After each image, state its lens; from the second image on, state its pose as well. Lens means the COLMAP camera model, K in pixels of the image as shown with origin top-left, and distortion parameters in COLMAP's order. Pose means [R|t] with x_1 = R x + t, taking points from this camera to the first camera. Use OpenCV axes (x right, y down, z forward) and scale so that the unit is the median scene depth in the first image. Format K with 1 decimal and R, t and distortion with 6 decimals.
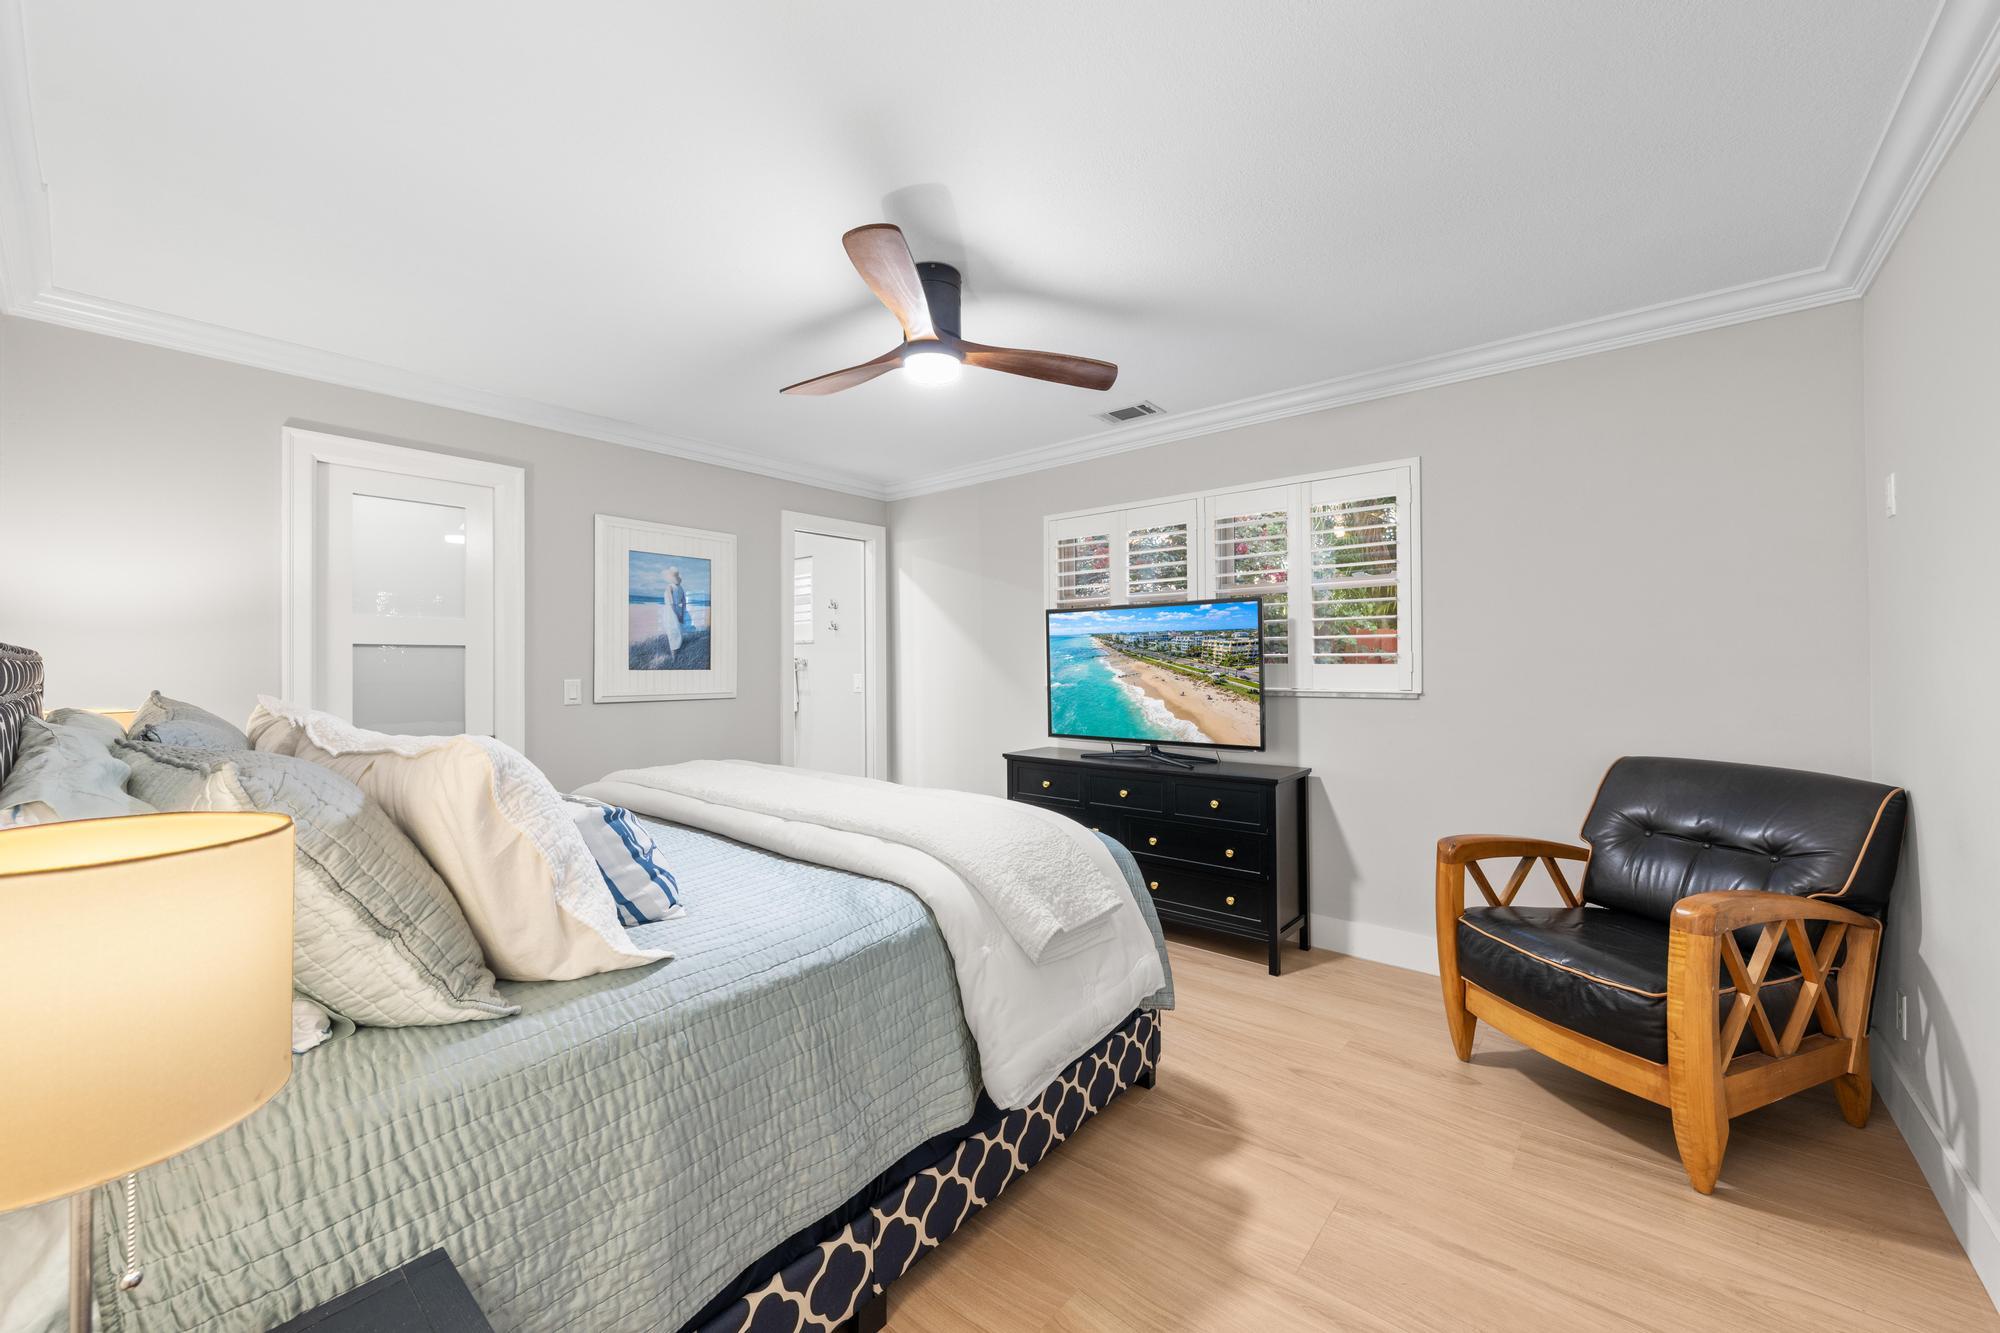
lens RADIAL K [[773.8, 0, 1006.5], [0, 773.8, 665.0], [0, 0, 1]] dist [0.000560, -0.000626]
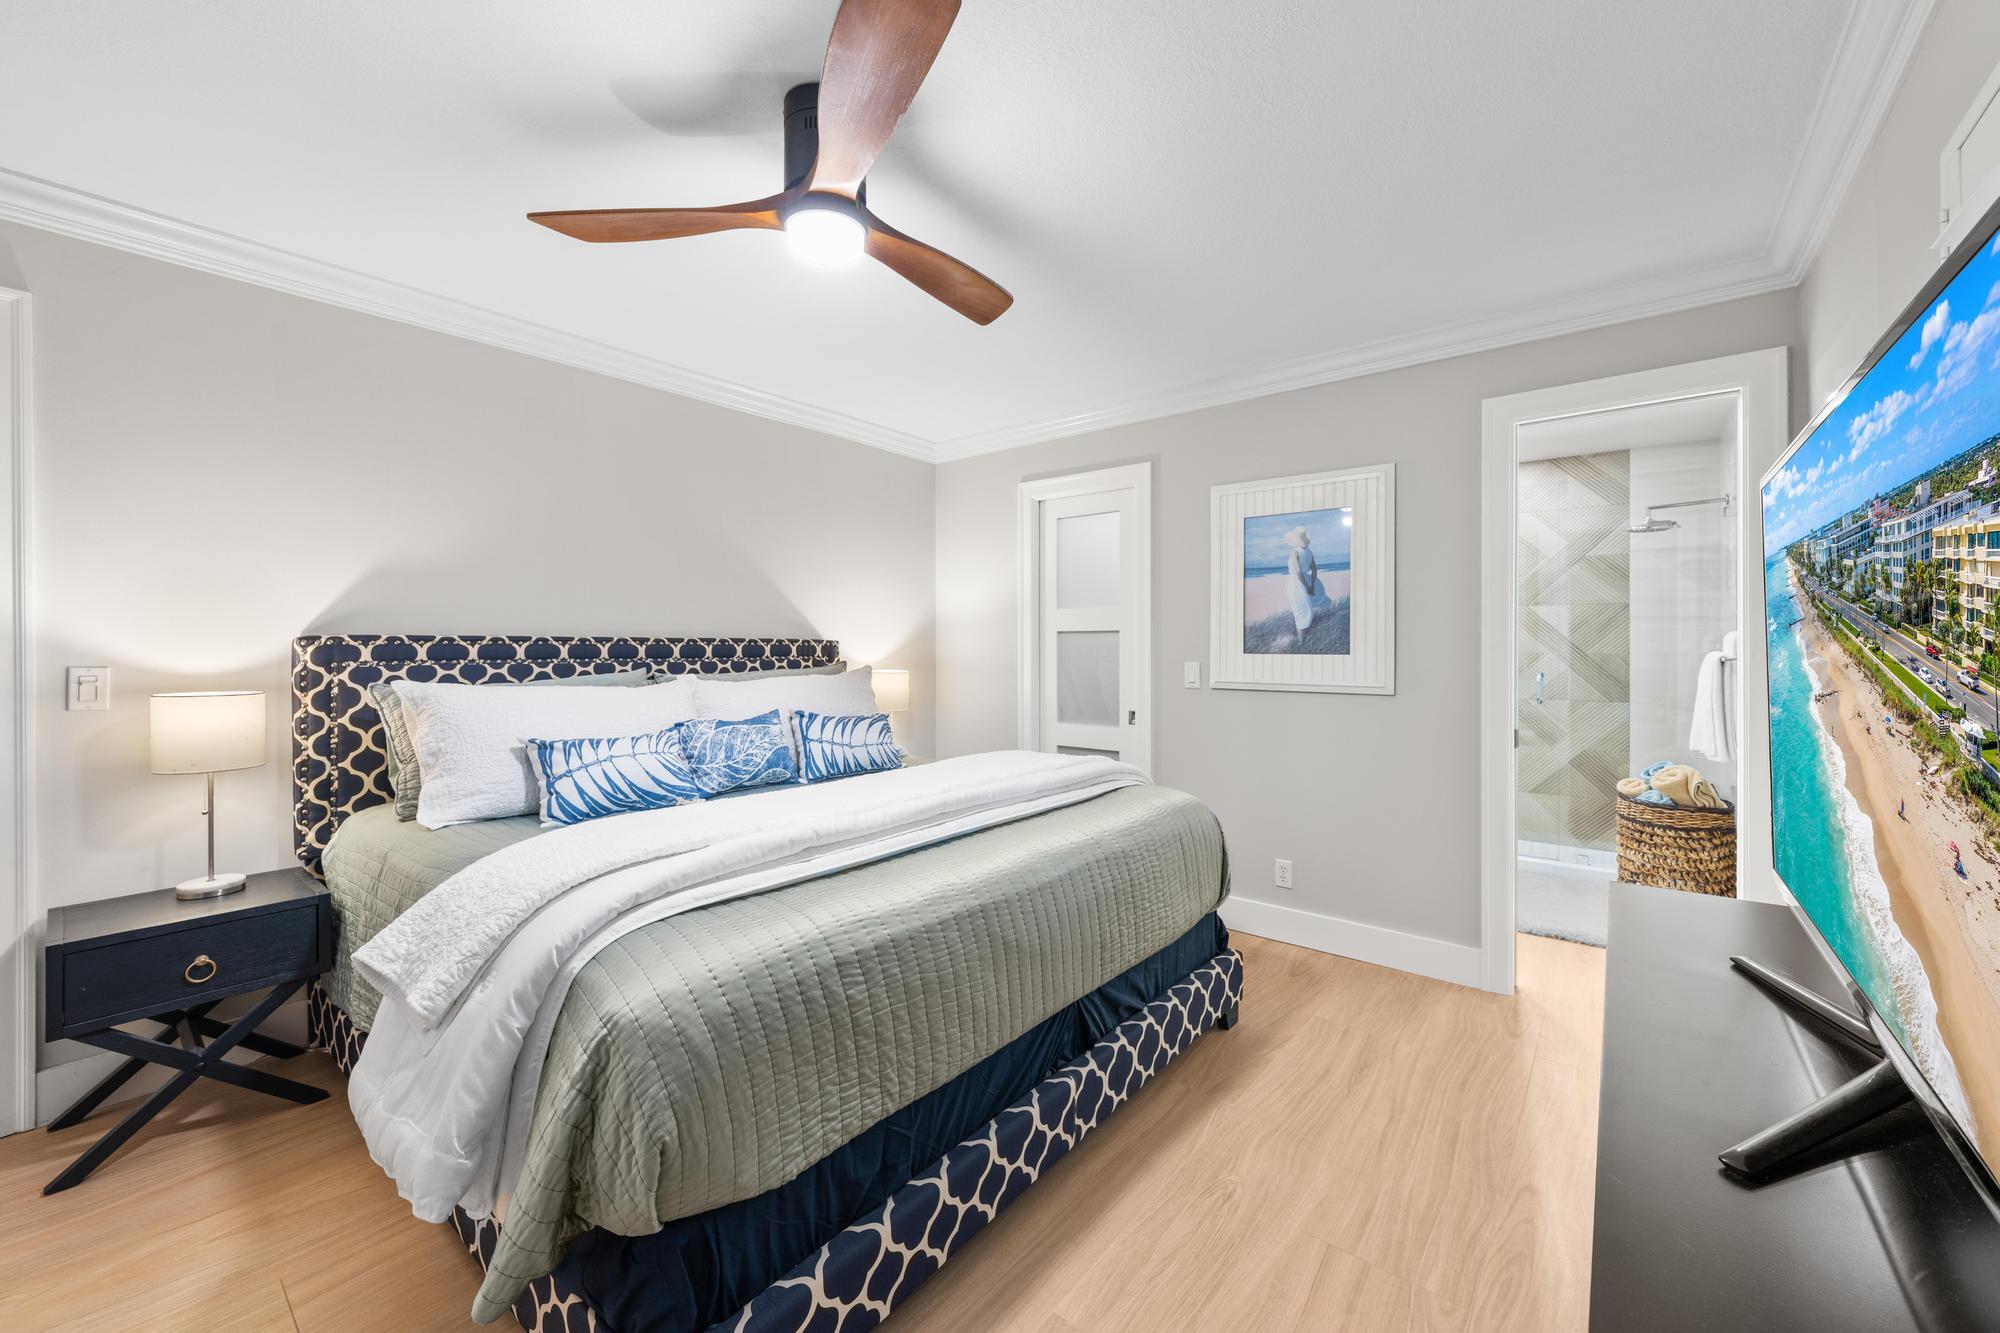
lens RADIAL K [[773.8, 0, 992.4], [0, 773.8, 656.2], [0, 0, 1]] dist [0.000560, -0.000626]
pose [[0.011764, 0.016628, -0.999793, 0.380984], [0.001340, 0.999861, 0.016645, -0.005433], [0.999930, -0.001535, 0.011740, 0.680224]]
